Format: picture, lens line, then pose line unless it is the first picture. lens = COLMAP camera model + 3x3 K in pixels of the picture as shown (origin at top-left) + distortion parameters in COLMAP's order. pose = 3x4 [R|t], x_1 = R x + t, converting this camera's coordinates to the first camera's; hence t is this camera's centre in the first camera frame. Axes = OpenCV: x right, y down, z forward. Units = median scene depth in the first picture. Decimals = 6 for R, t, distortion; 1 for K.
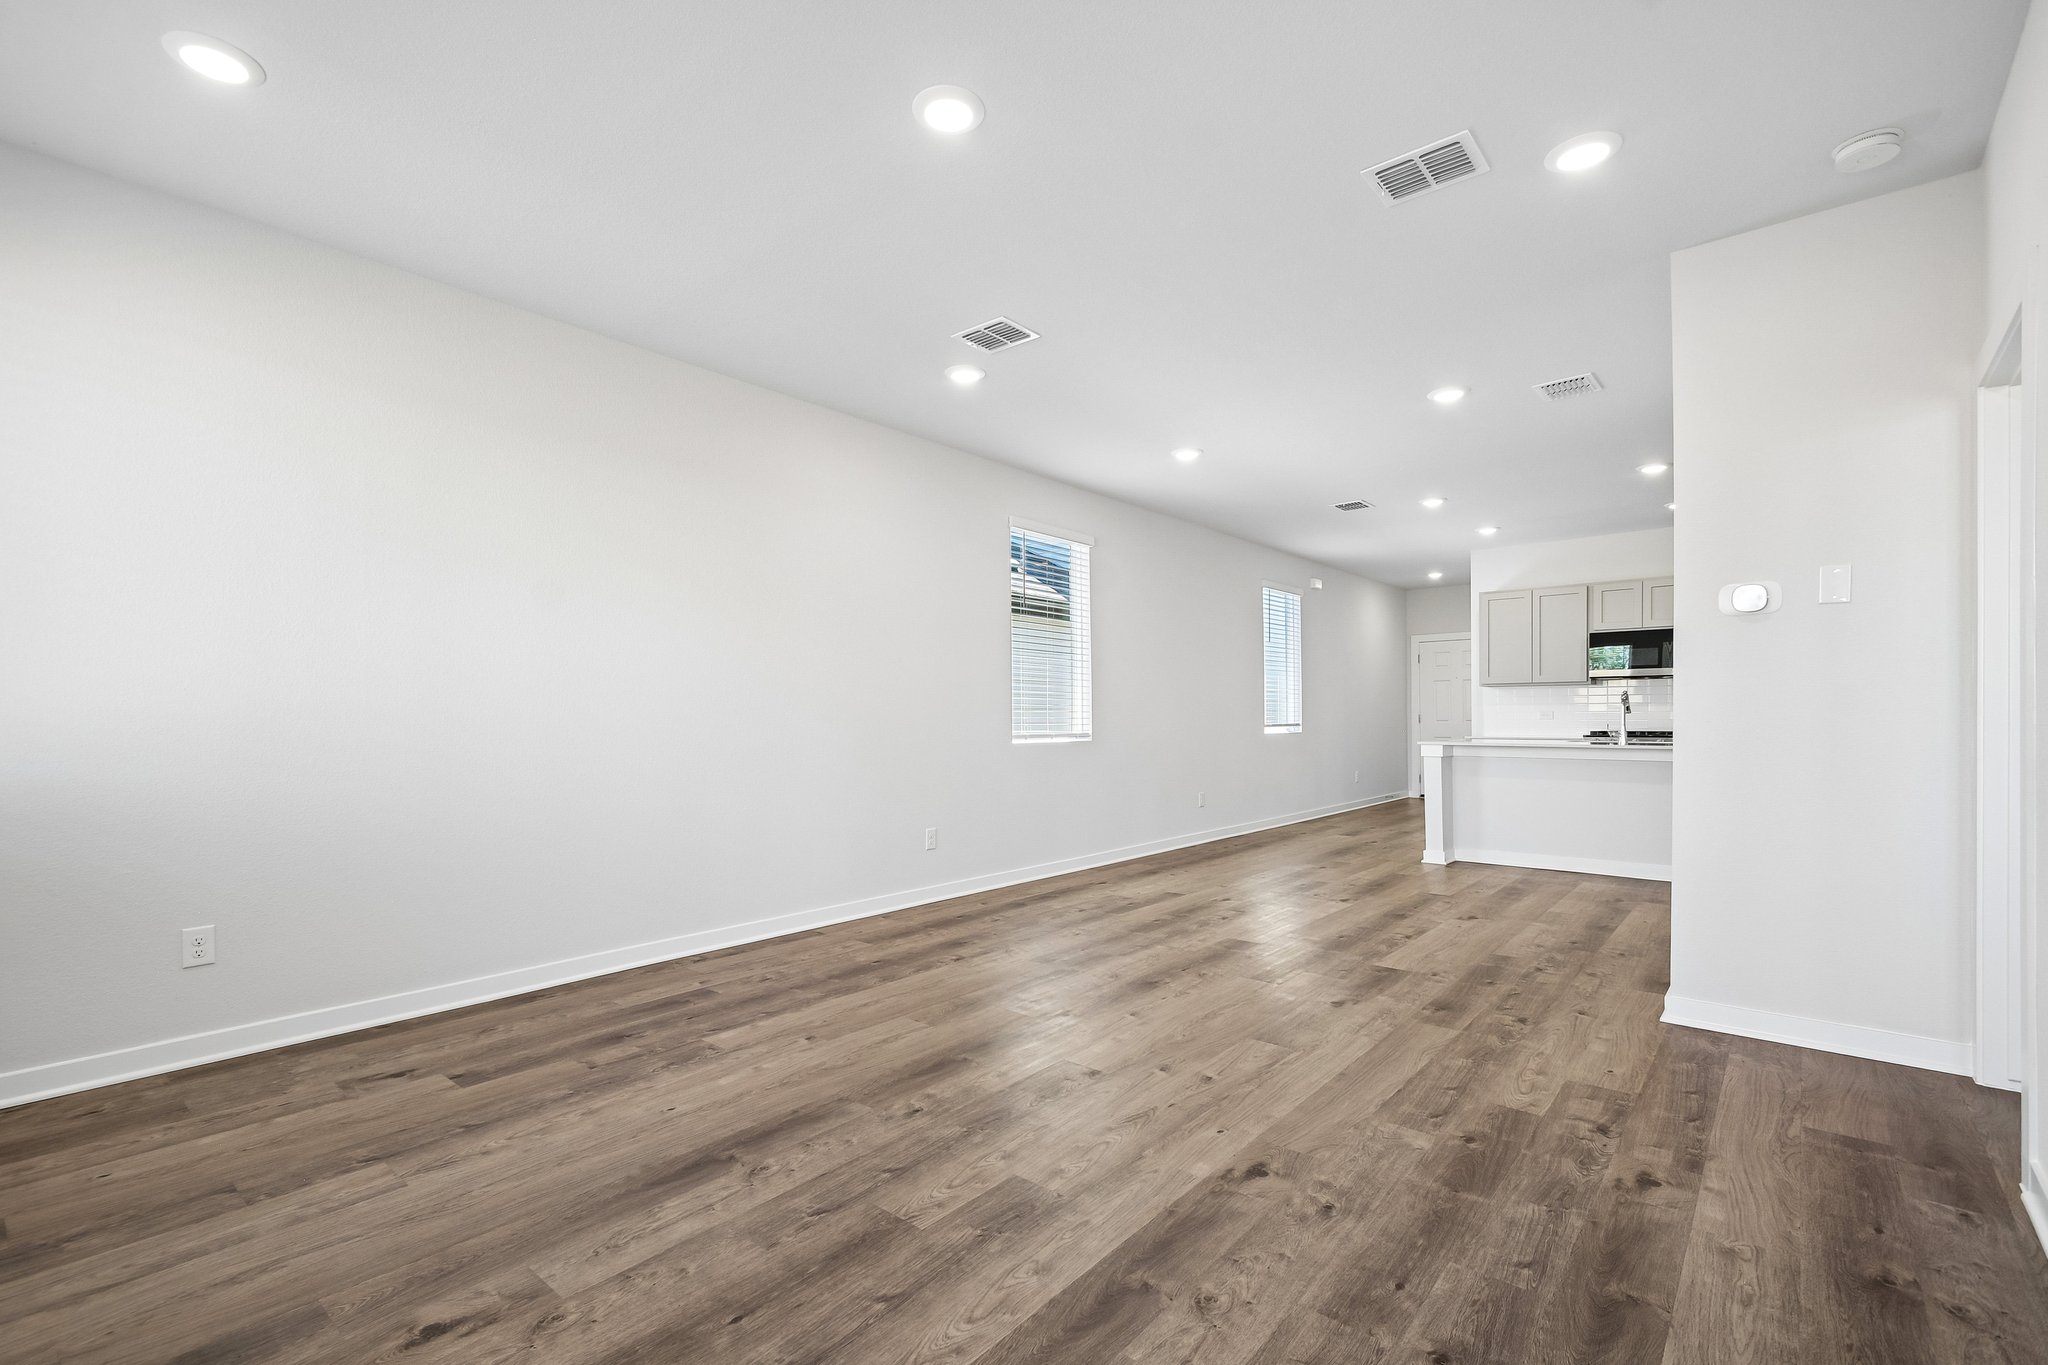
lens RADIAL K [[903.9, 0, 1022.6], [0, 903.9, 699.4], [0, 0, 1]] dist [0.003583, 0.000719]
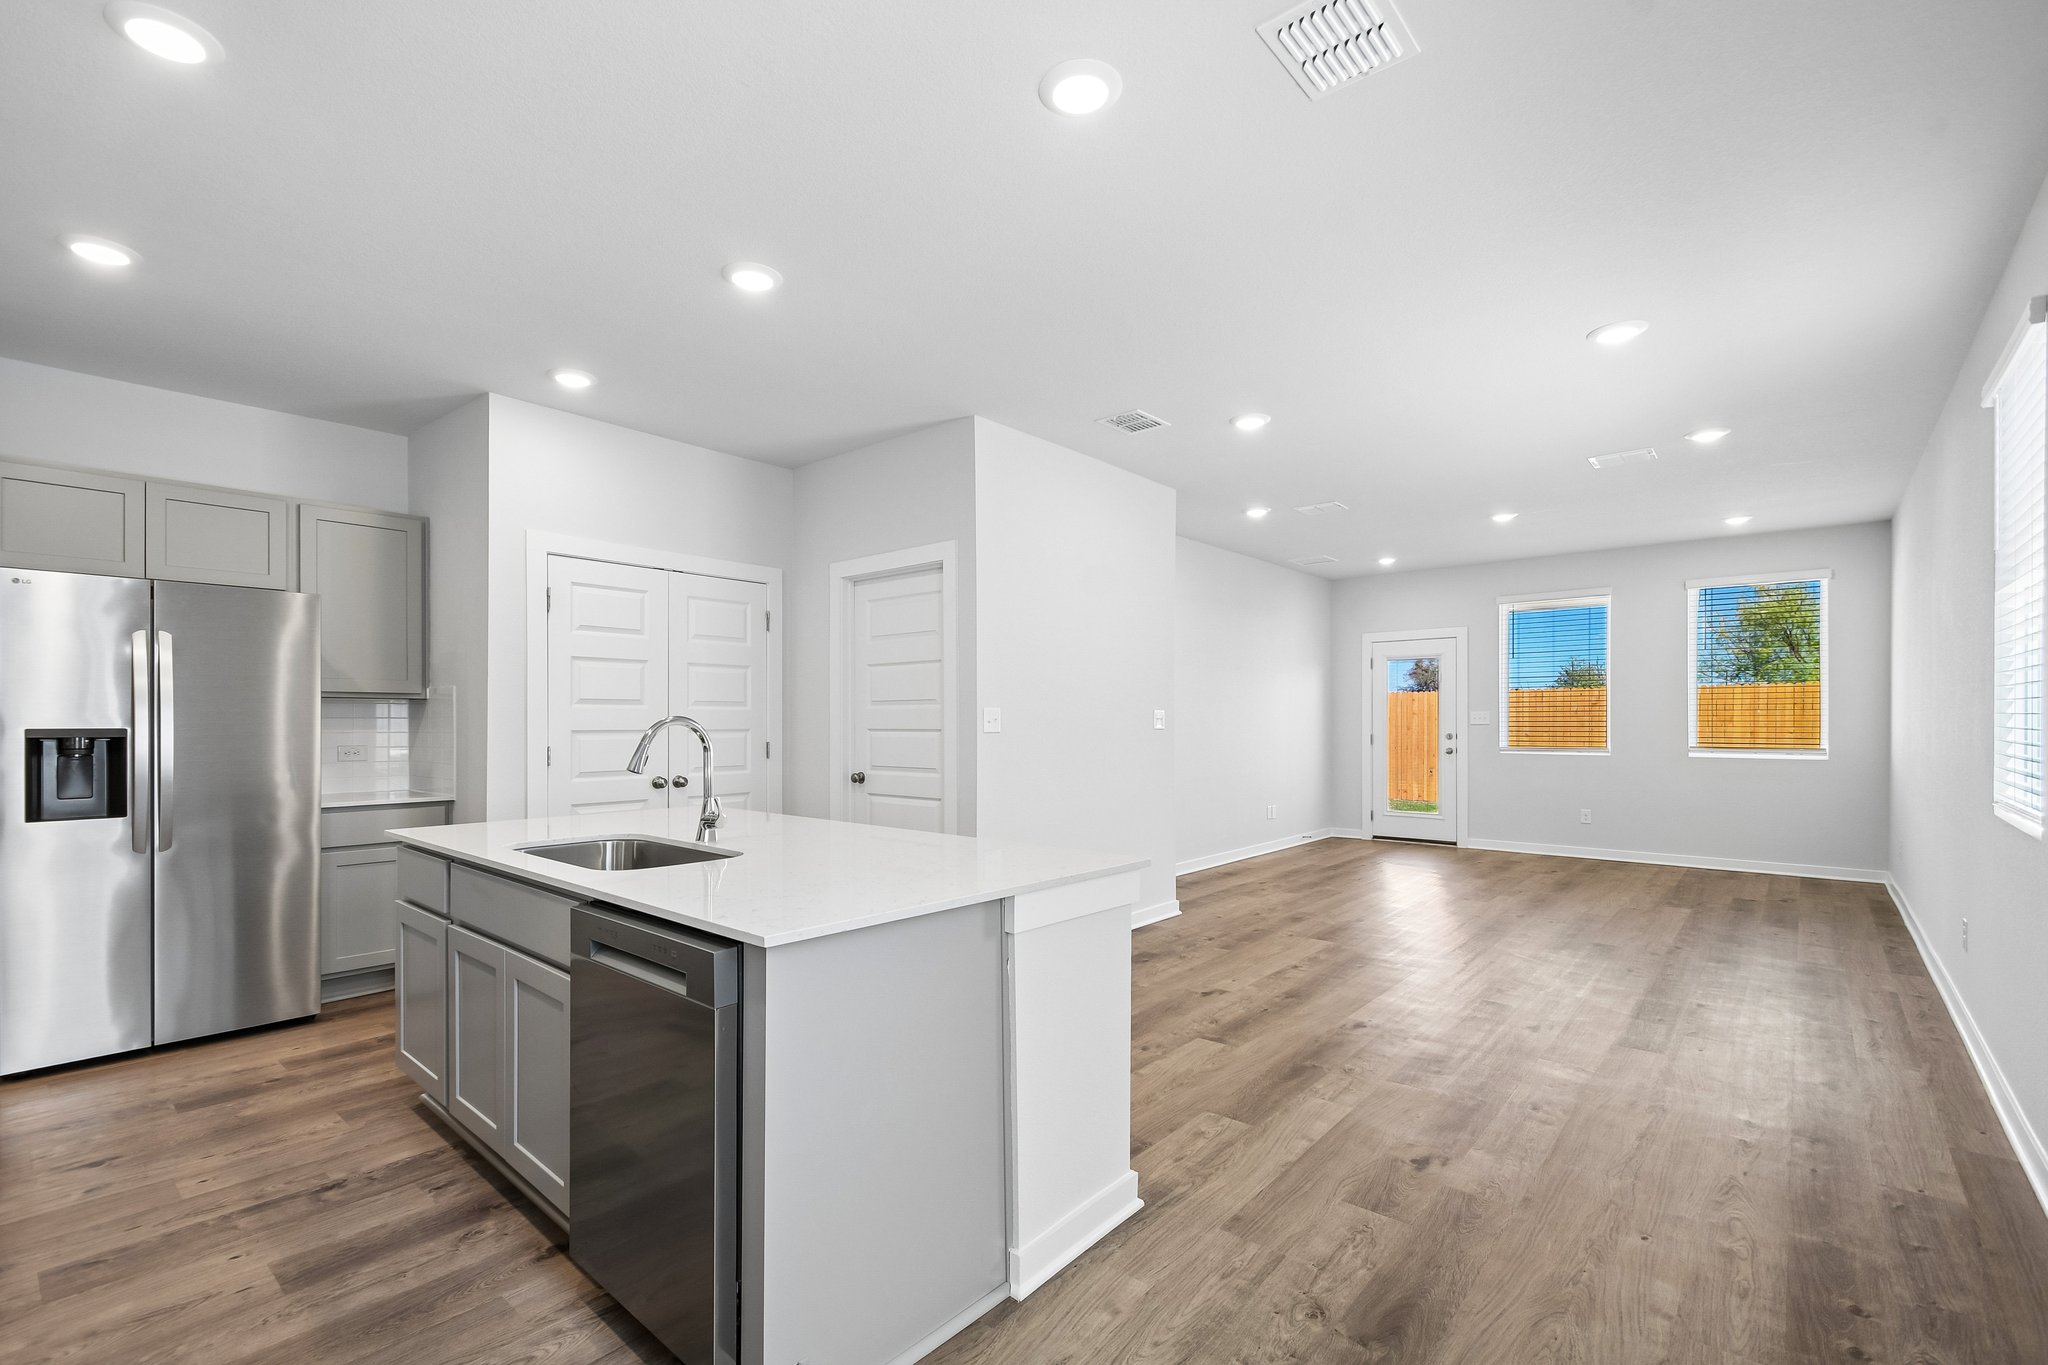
lens RADIAL K [[903.9, 0, 1036.5], [0, 903.9, 730.4], [0, 0, 1]] dist [0.003583, 0.000719]
pose [[-0.999972, 0.000089, -0.007426, 0.807844], [0.000133, 0.999982, -0.005978, -0.000488], [0.007425, -0.005979, -0.999955, 2.249780]]
